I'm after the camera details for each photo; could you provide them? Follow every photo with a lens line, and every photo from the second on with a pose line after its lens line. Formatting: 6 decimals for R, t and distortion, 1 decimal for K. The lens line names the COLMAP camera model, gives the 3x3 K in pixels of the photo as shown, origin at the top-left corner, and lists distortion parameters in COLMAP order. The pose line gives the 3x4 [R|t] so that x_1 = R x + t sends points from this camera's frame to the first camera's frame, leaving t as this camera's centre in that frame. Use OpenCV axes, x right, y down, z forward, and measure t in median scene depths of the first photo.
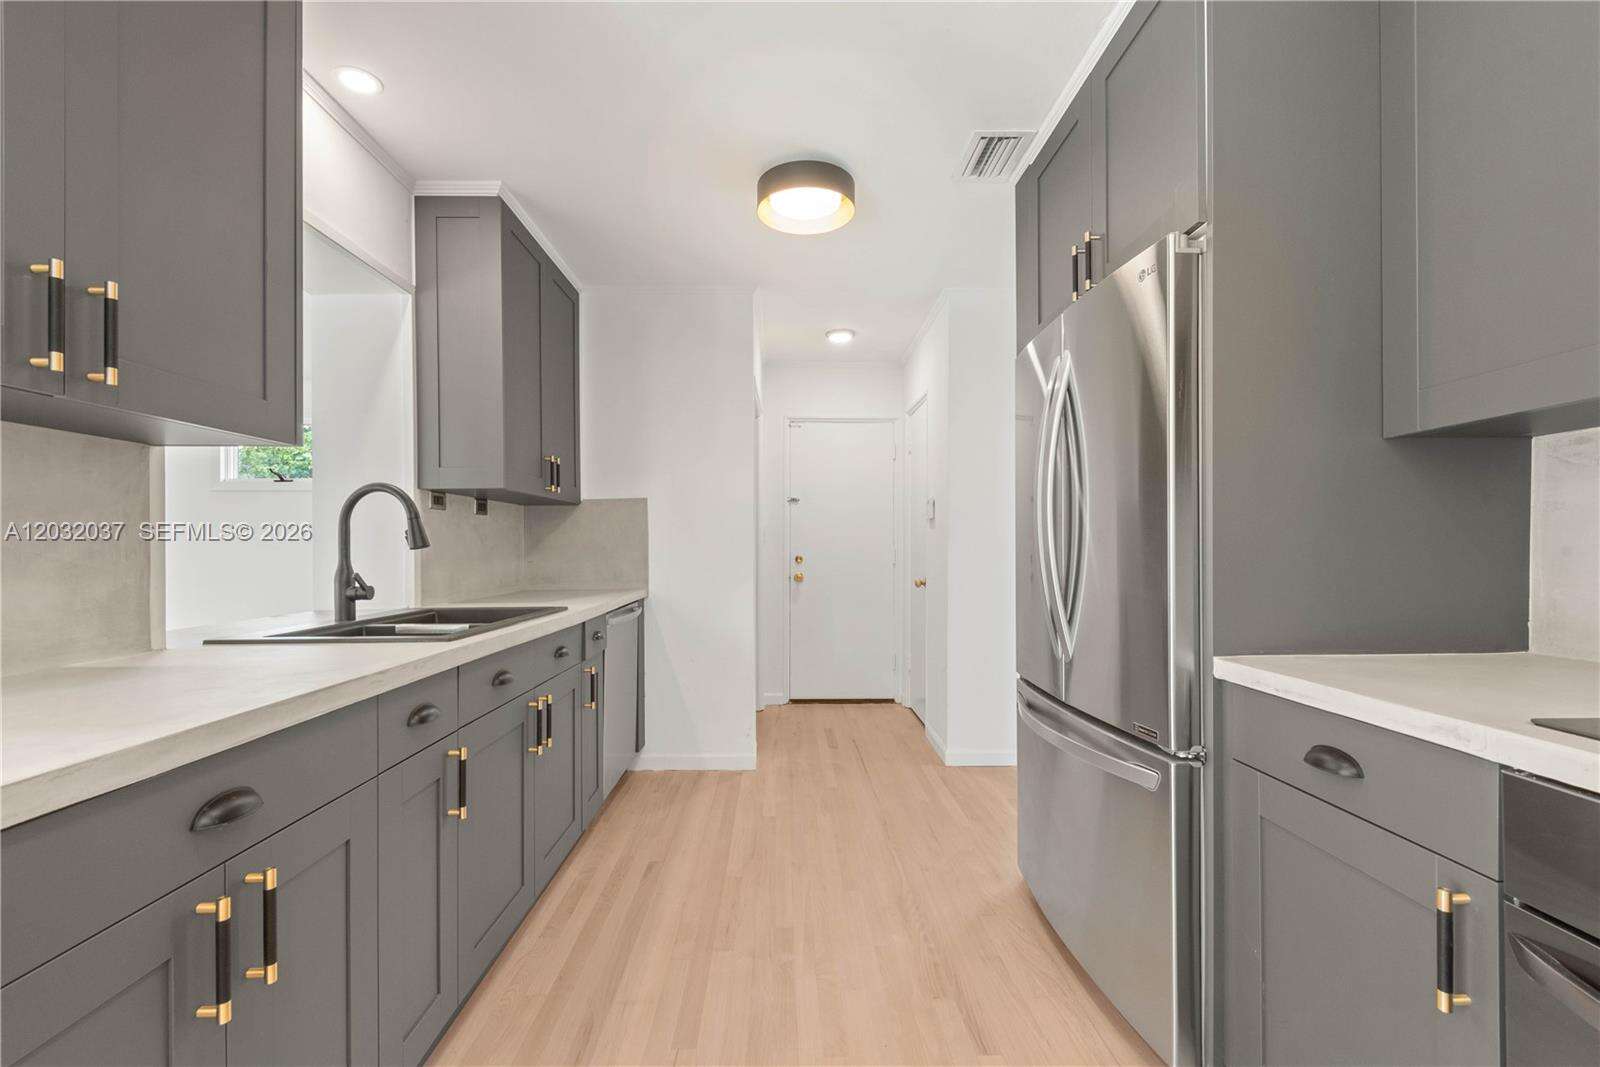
lens RADIAL K [[679.9, 0, 796.5], [0, 679.9, 547.2], [0, 0, 1]] dist [-0.010701, -0.000325]
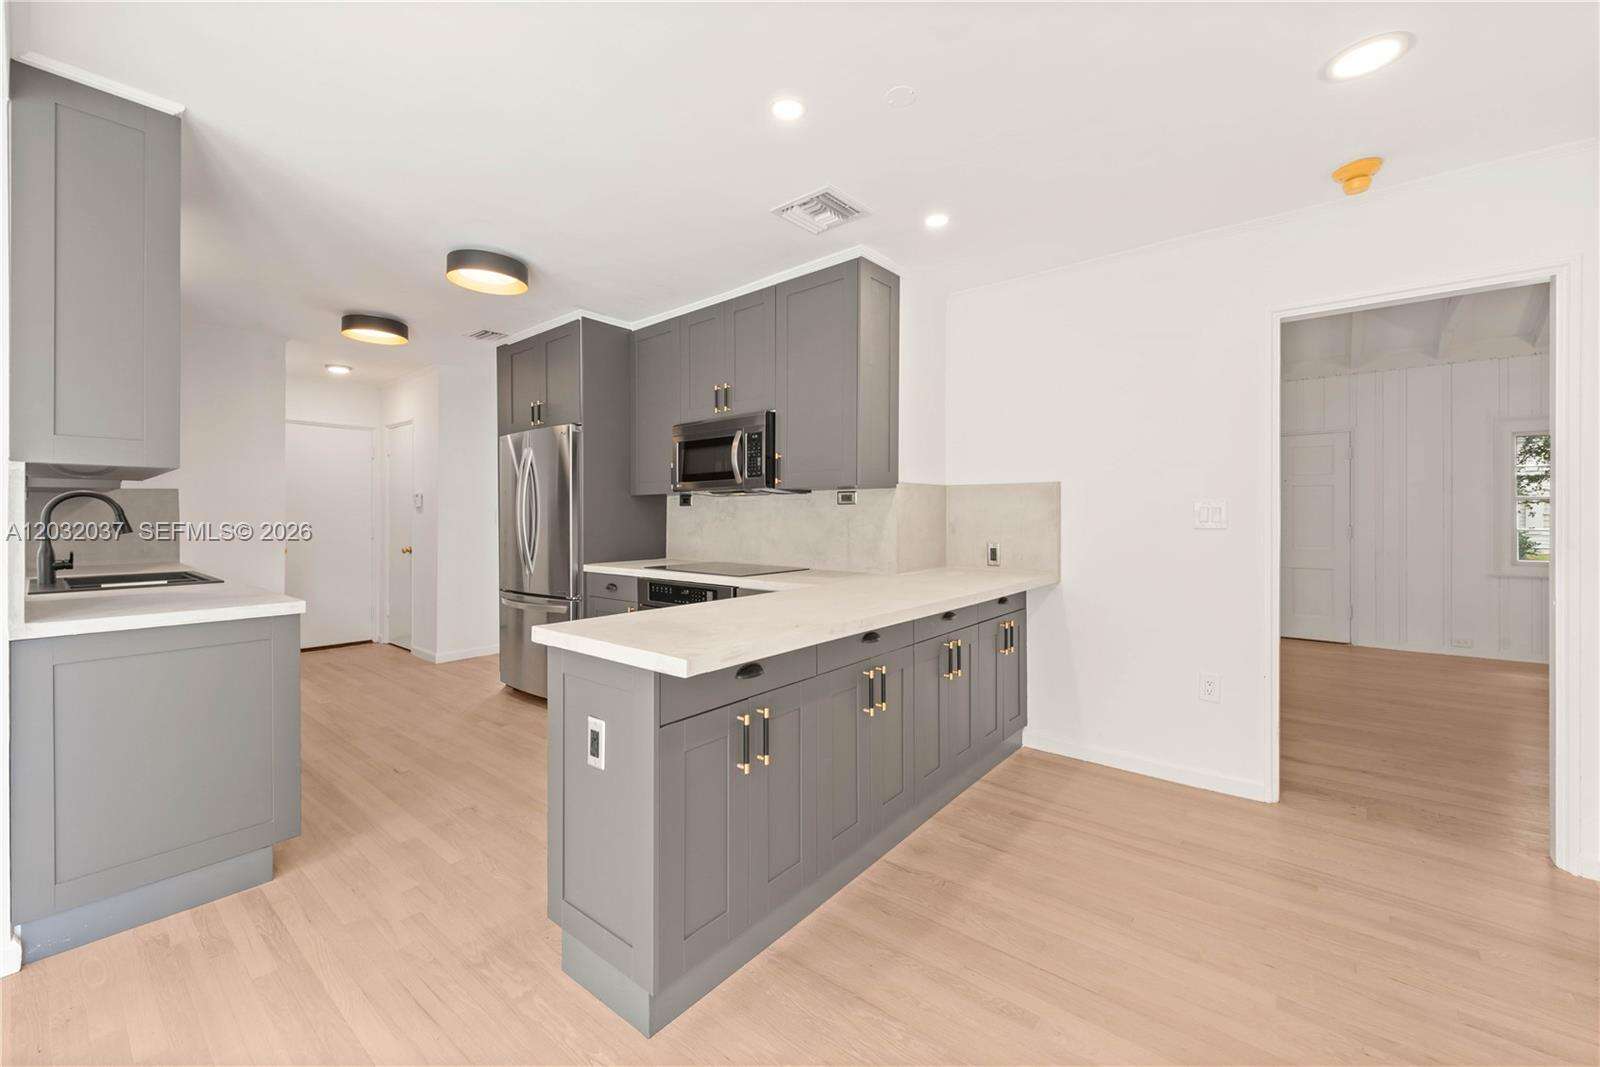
lens RADIAL K [[637.5, 0, 787.8], [0, 637.5, 522.3], [0, 0, 1]] dist [0.014157, -0.001285]
pose [[0.665493, -0.004632, 0.746390, -0.565329], [-0.000287, 0.999979, 0.006462, -0.031027], [-0.746404, -0.004514, 0.665477, -0.984443]]
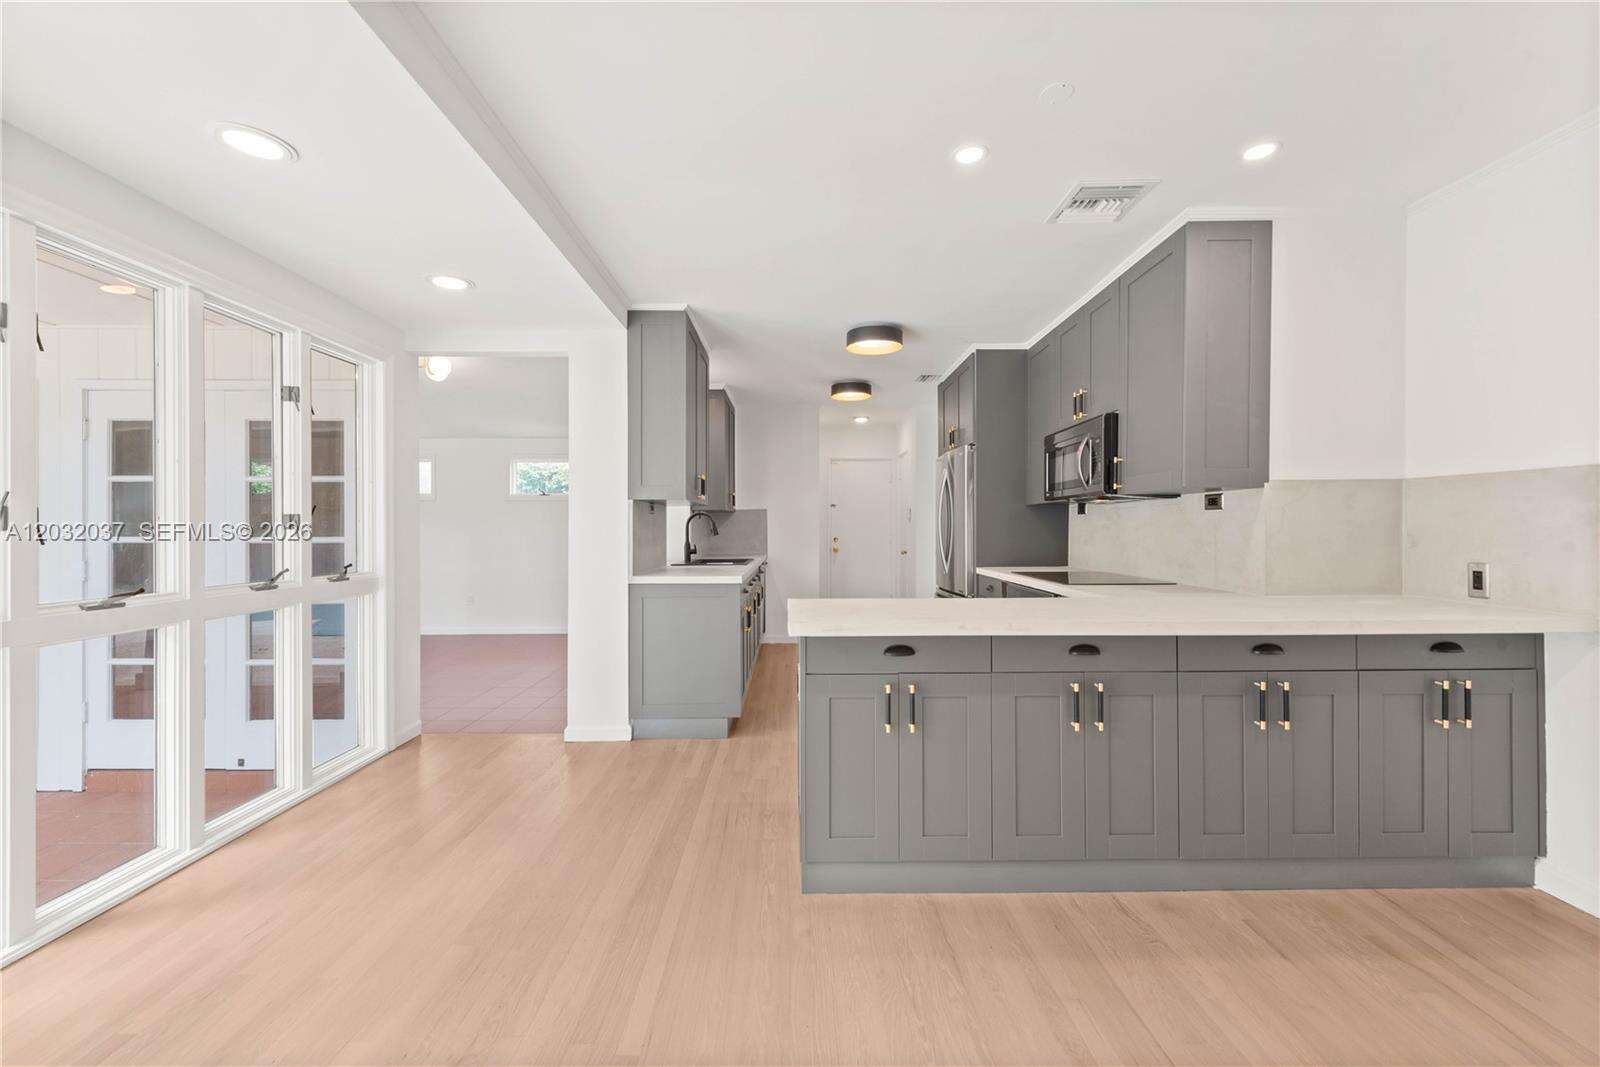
lens RADIAL K [[622.1, 0, 800.2], [0, 622.1, 530.0], [0, 0, 1]] dist [0.016100, -0.000659]
pose [[0.999920, 0.000697, -0.012651, -0.153091], [-0.000645, 0.999992, 0.004048, -0.027069], [0.012654, -0.004040, 0.999912, -1.349857]]
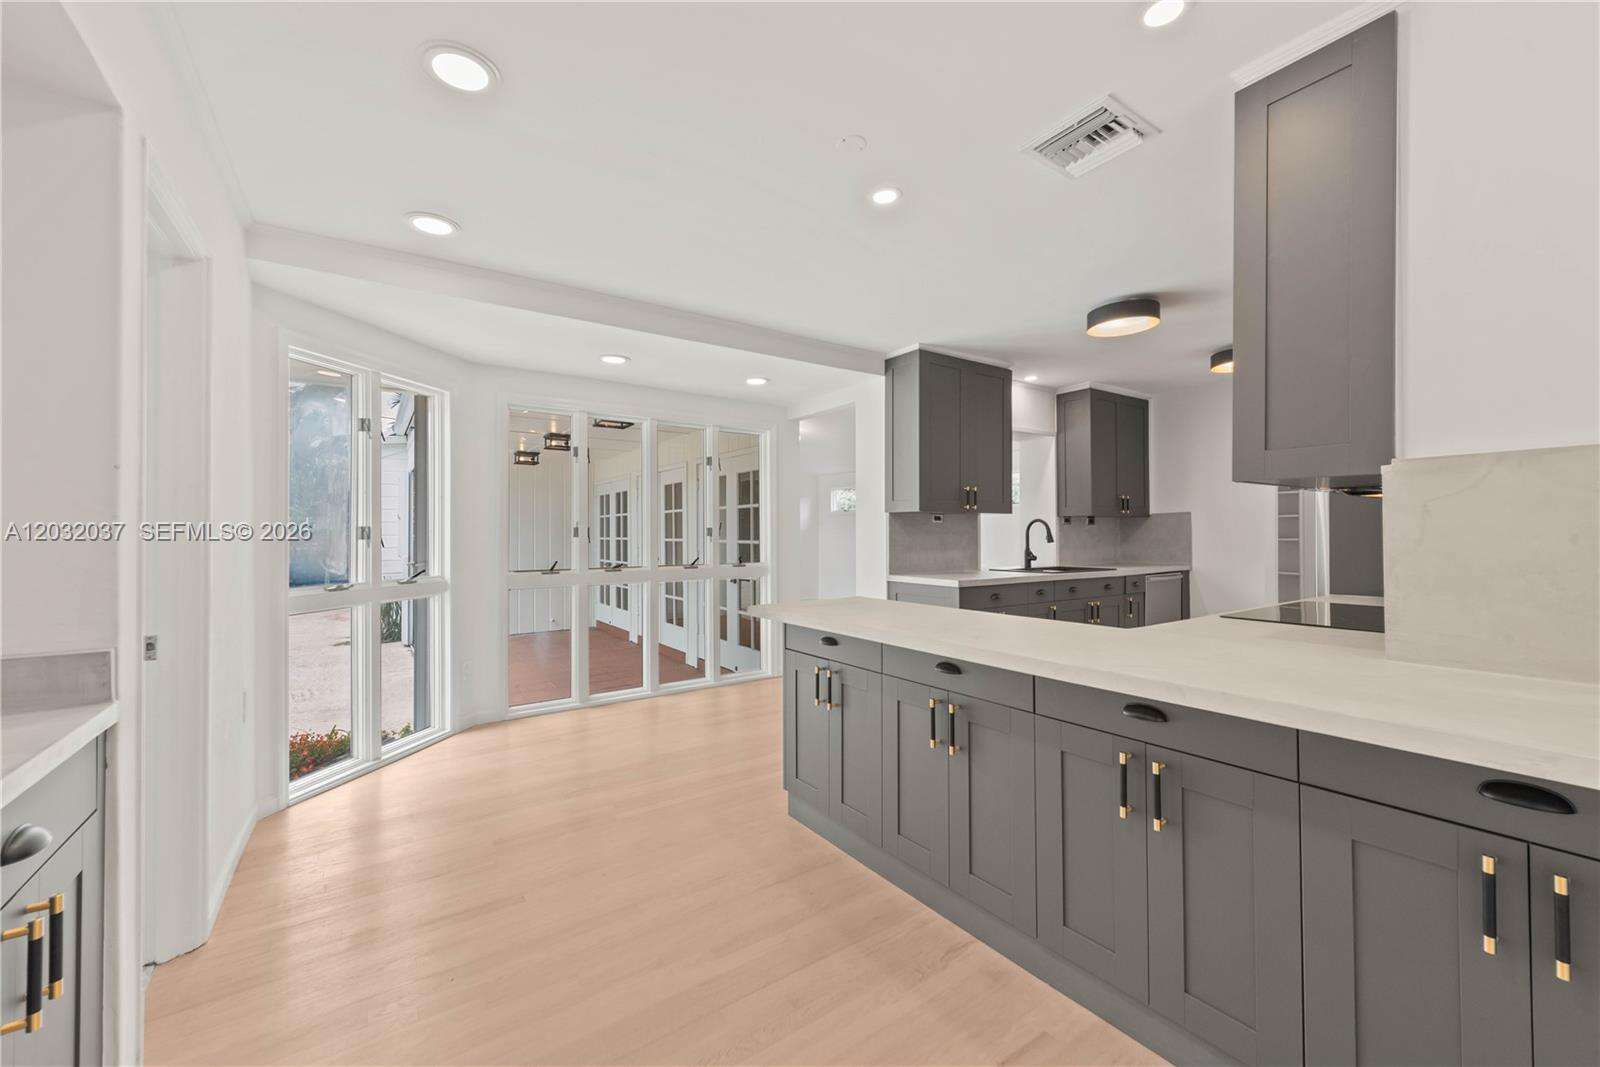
lens RADIAL K [[622.1, 0, 807.9], [0, 622.1, 535.2], [0, 0, 1]] dist [0.016100, -0.000659]
pose [[0.557760, 0.005772, -0.829982, 0.871351], [0.000944, 0.999971, 0.007589, -0.042272], [0.830002, -0.005016, 0.557738, -1.078350]]
